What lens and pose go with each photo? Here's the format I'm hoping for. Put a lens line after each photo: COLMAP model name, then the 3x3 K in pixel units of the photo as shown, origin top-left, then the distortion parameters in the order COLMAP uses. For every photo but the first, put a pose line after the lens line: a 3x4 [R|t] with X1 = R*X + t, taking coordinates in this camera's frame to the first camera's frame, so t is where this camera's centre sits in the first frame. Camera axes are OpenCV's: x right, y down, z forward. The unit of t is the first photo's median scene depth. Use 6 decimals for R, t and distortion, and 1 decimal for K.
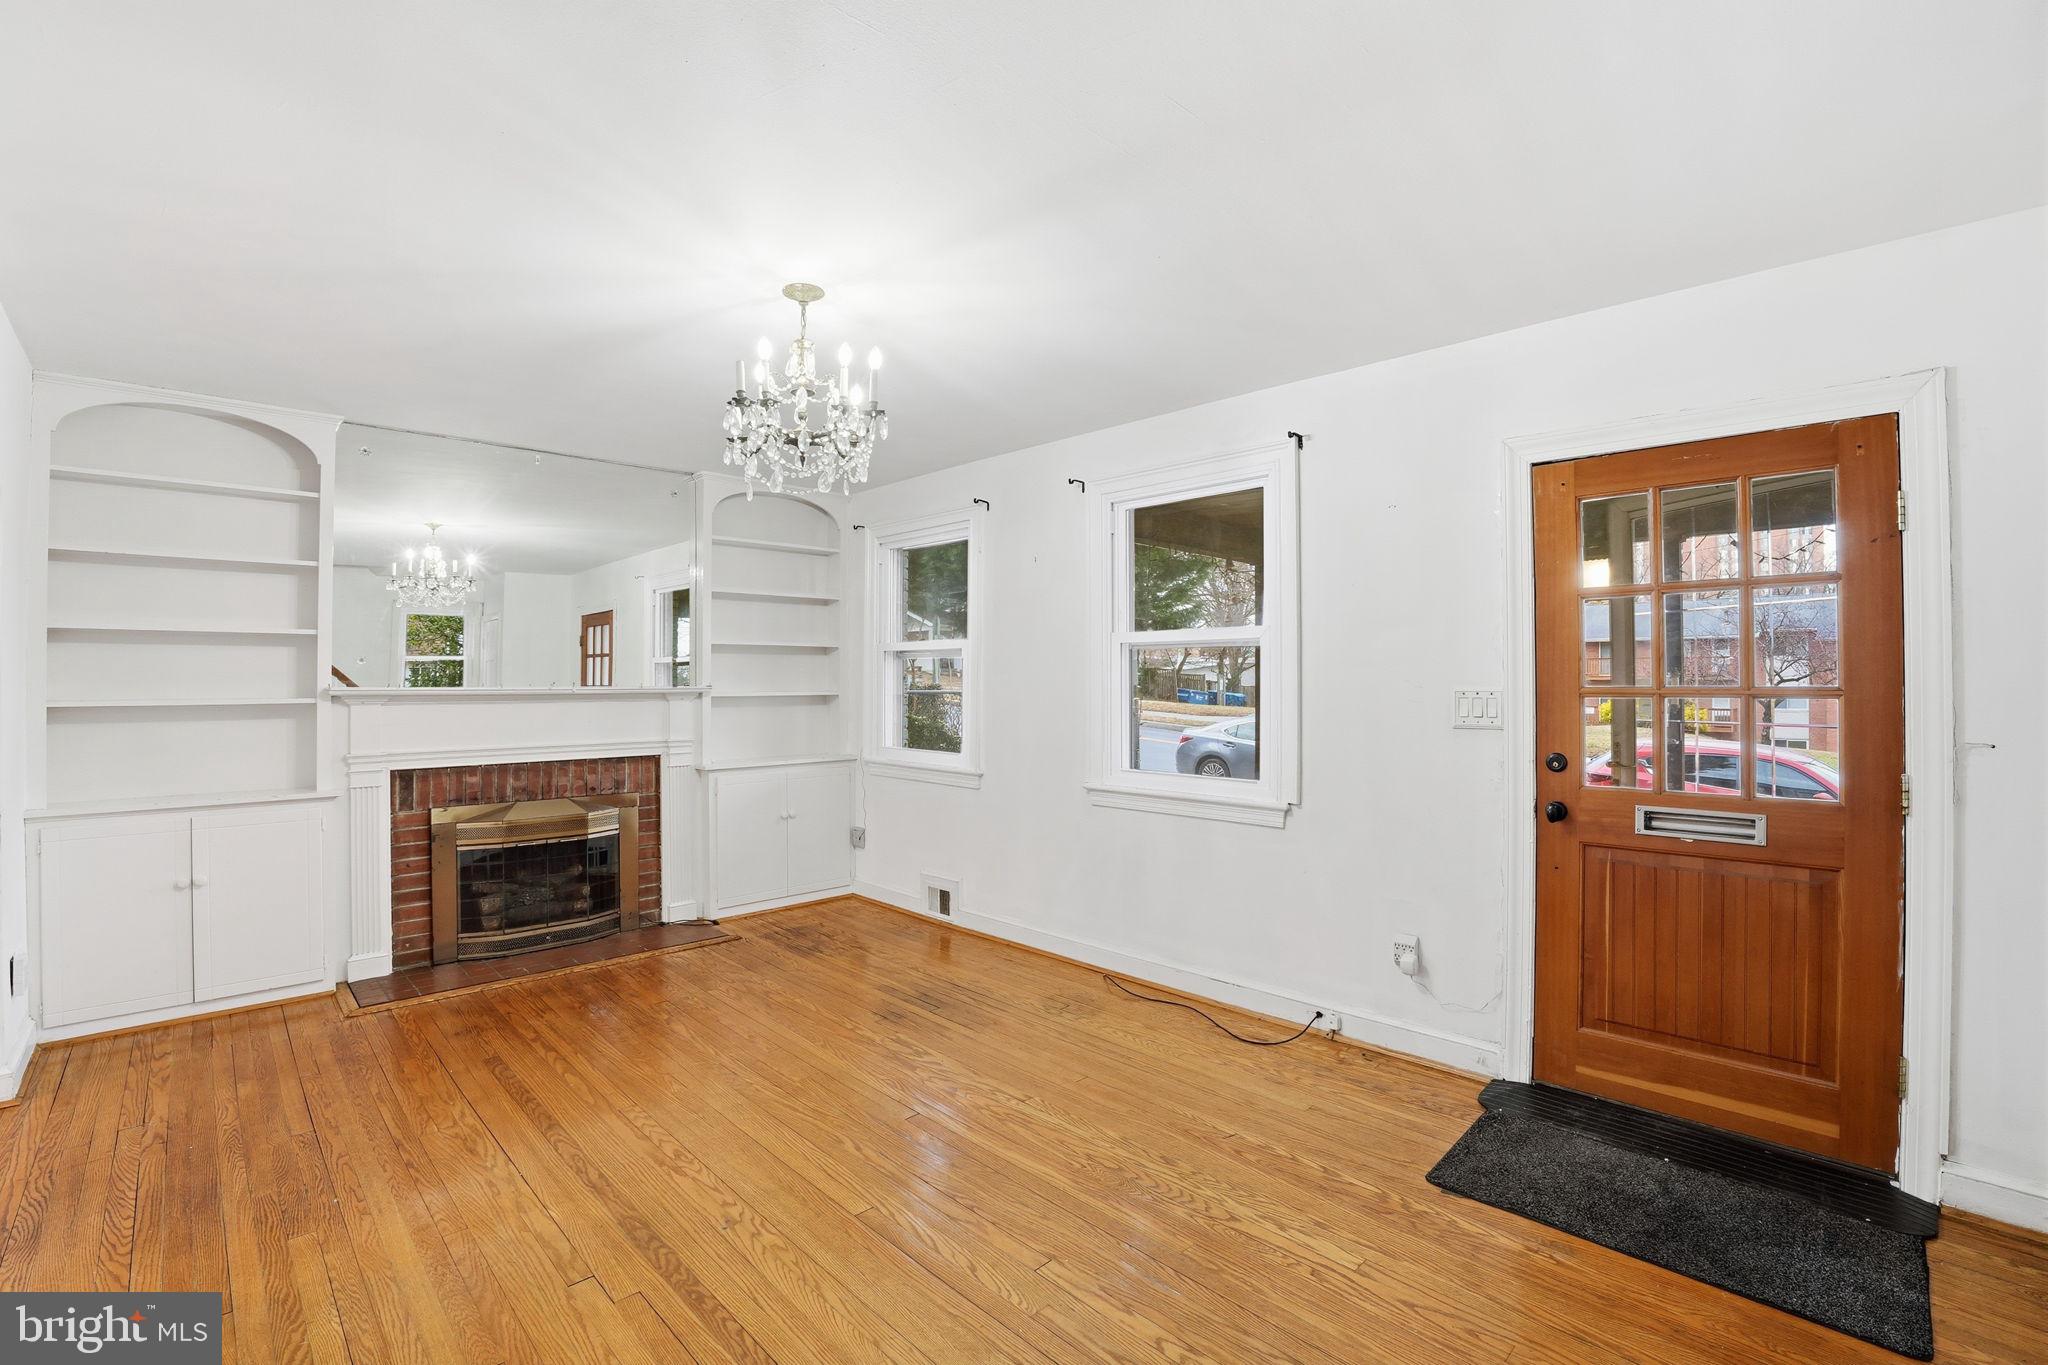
lens RADIAL K [[914.2, 0, 1031.0], [0, 914.2, 672.7], [0, 0, 1]] dist [-0.066152, 0.013989]
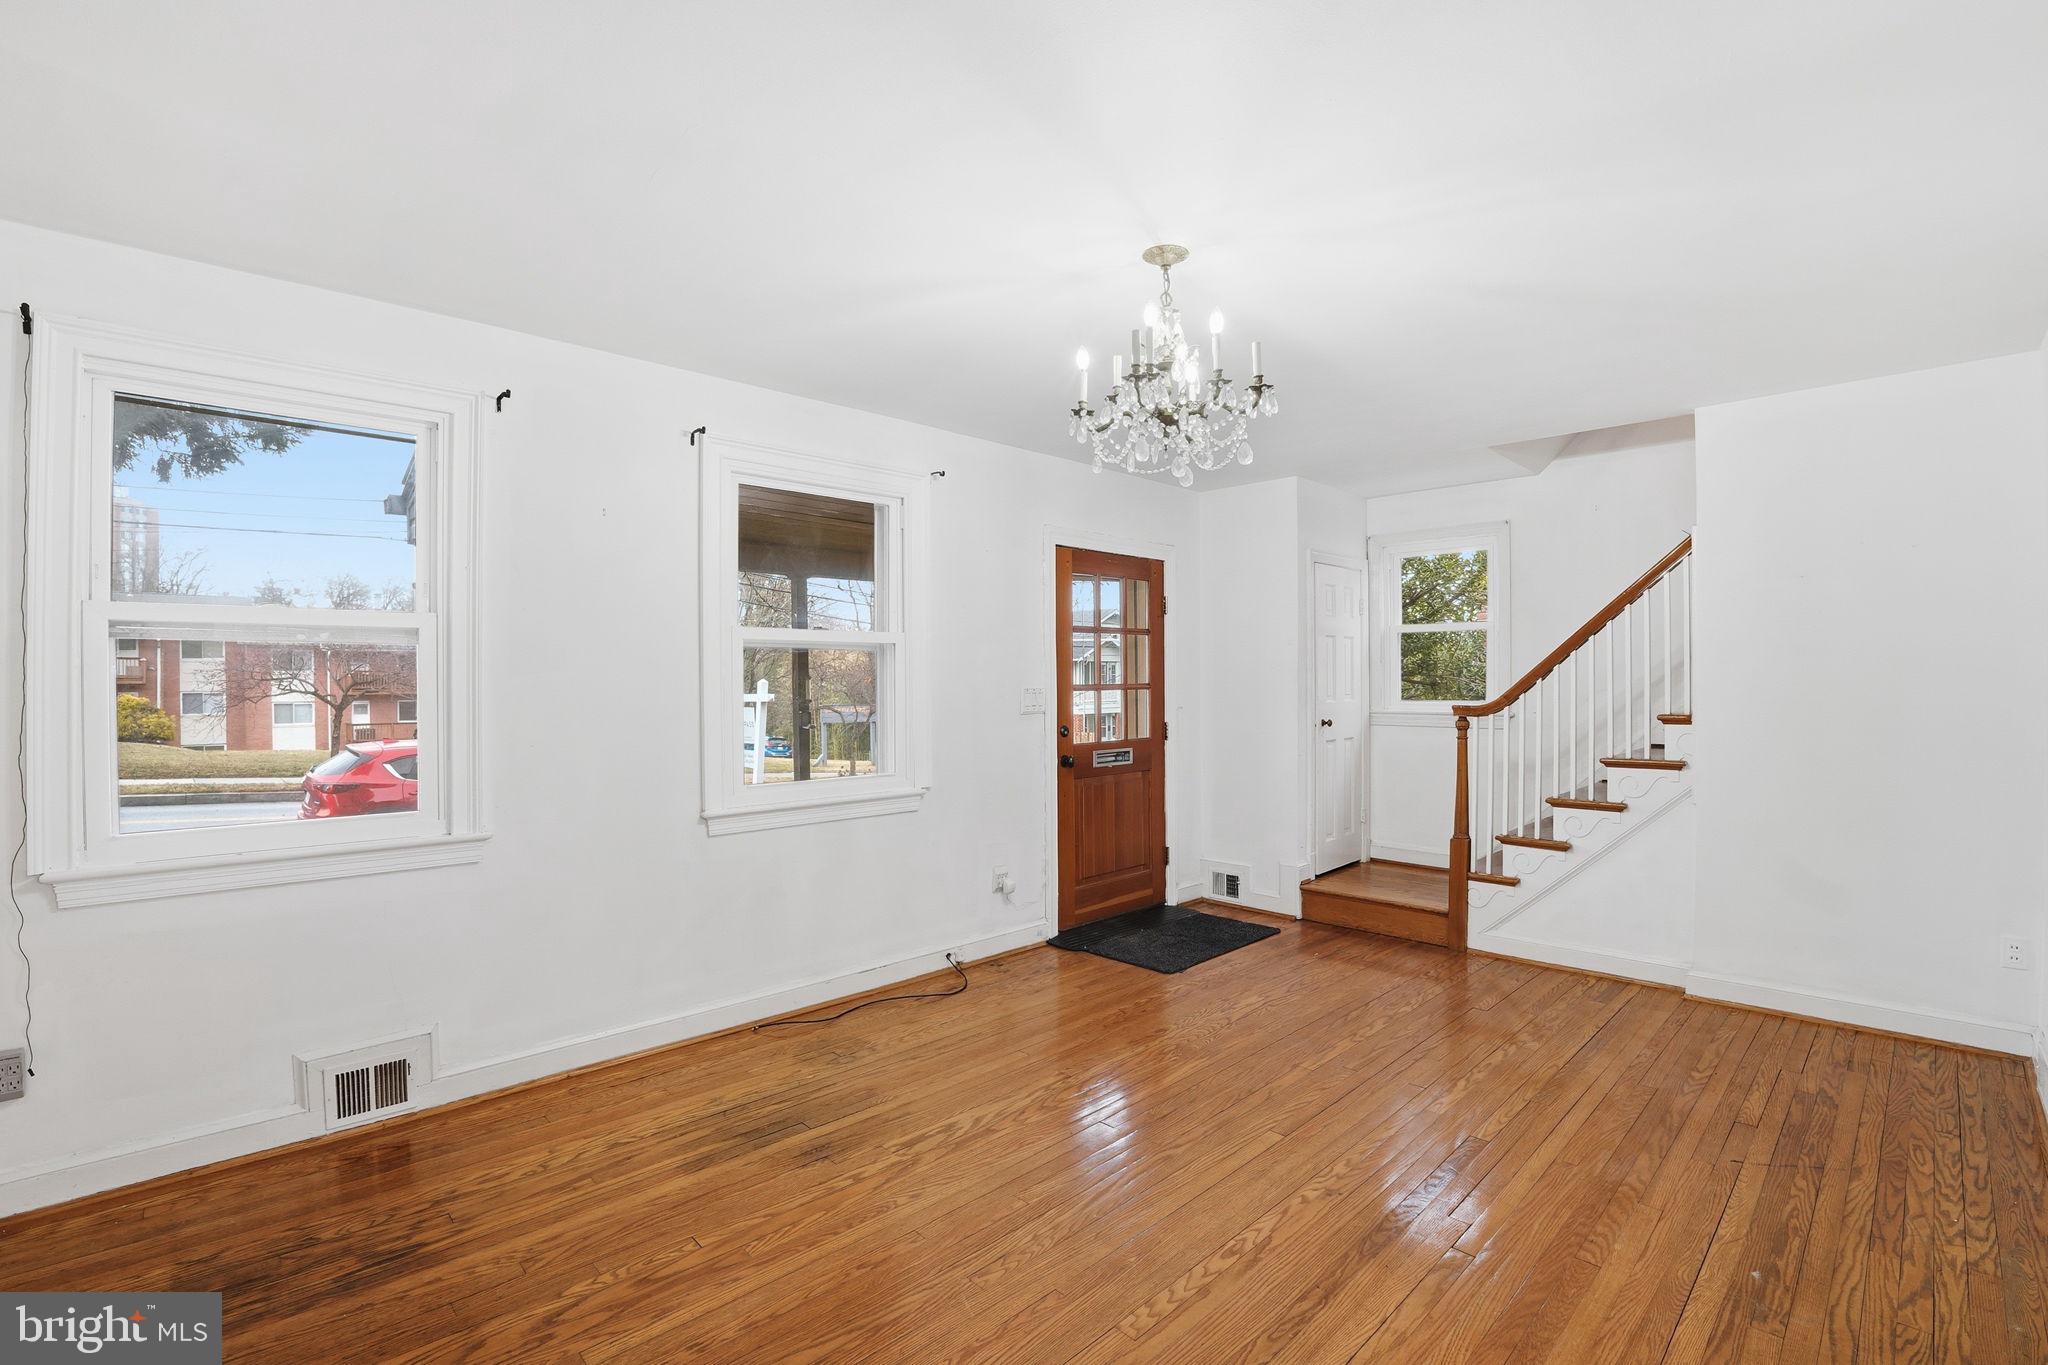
lens RADIAL K [[923.3, 0, 1027.8], [0, 923.3, 675.1], [0, 0, 1]] dist [-0.064998, 0.012756]
pose [[-0.000042, 0.006835, 0.999977, -0.938041], [-0.005767, 0.999960, -0.006835, 0.007367], [-0.999983, -0.005767, -0.000002, 0.904012]]
